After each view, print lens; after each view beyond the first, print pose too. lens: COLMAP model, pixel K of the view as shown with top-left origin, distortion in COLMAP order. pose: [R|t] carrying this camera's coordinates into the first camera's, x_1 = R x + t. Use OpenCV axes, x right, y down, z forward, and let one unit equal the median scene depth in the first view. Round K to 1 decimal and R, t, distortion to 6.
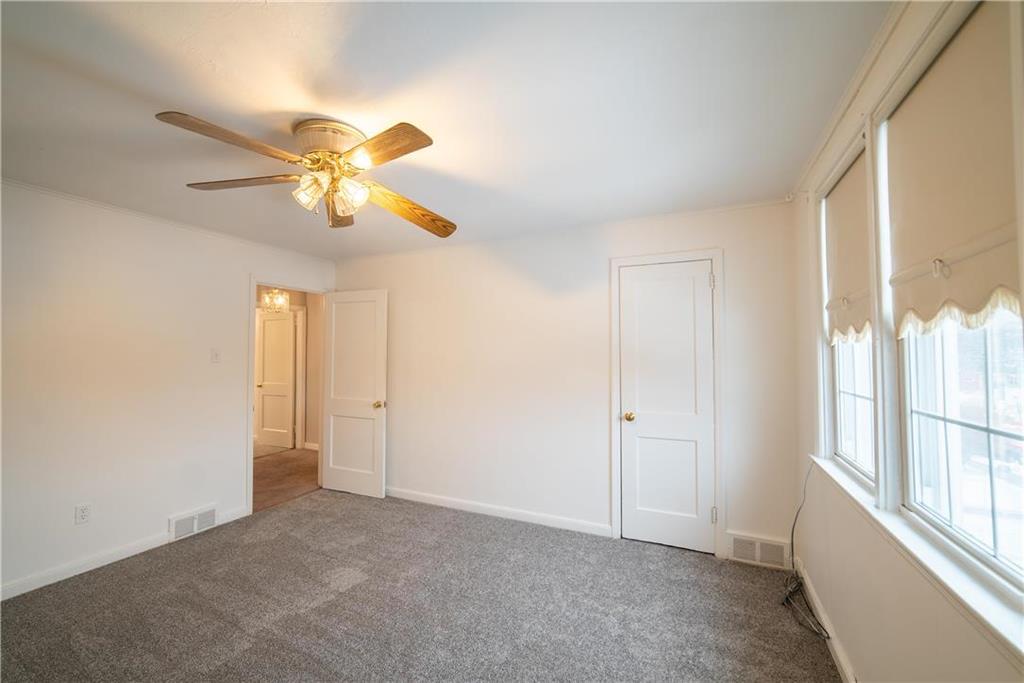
lens RADIAL K [[419.2, 0, 510.1], [0, 419.2, 347.2], [0, 0, 1]] dist [-0.010228, 0.000430]
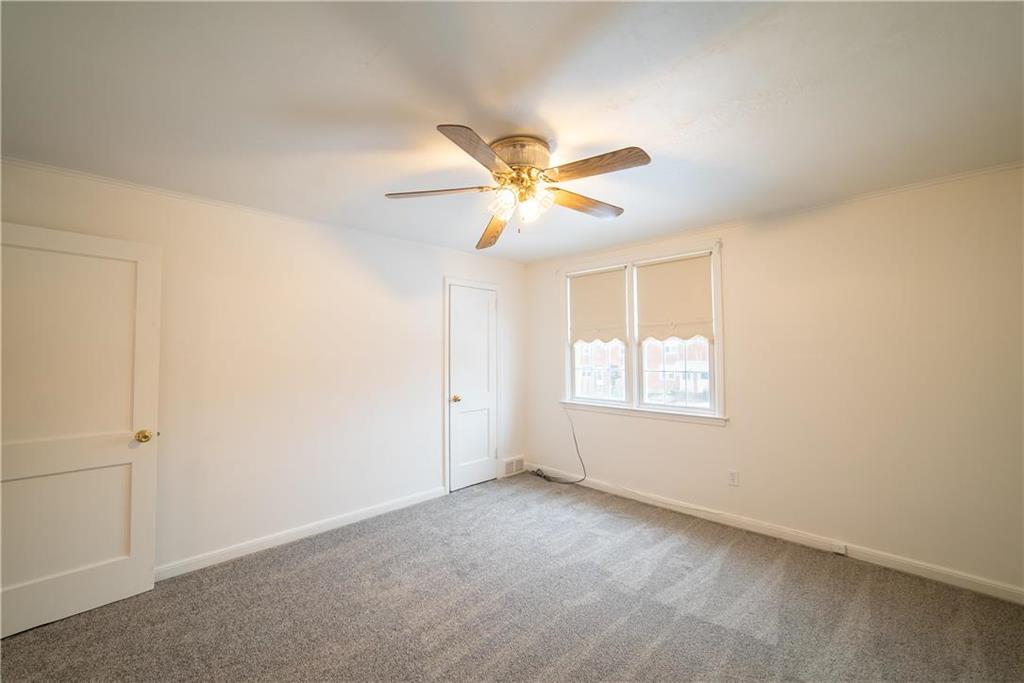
lens RADIAL K [[404.2, 0, 504.3], [0, 404.2, 342.5], [0, 0, 1]] dist [-0.029404, 0.011747]
pose [[0.344914, 0.022380, 0.938367, -0.938063], [-0.010653, 0.999745, -0.019928, 0.011825], [-0.938574, -0.003123, 0.345064, 0.441257]]
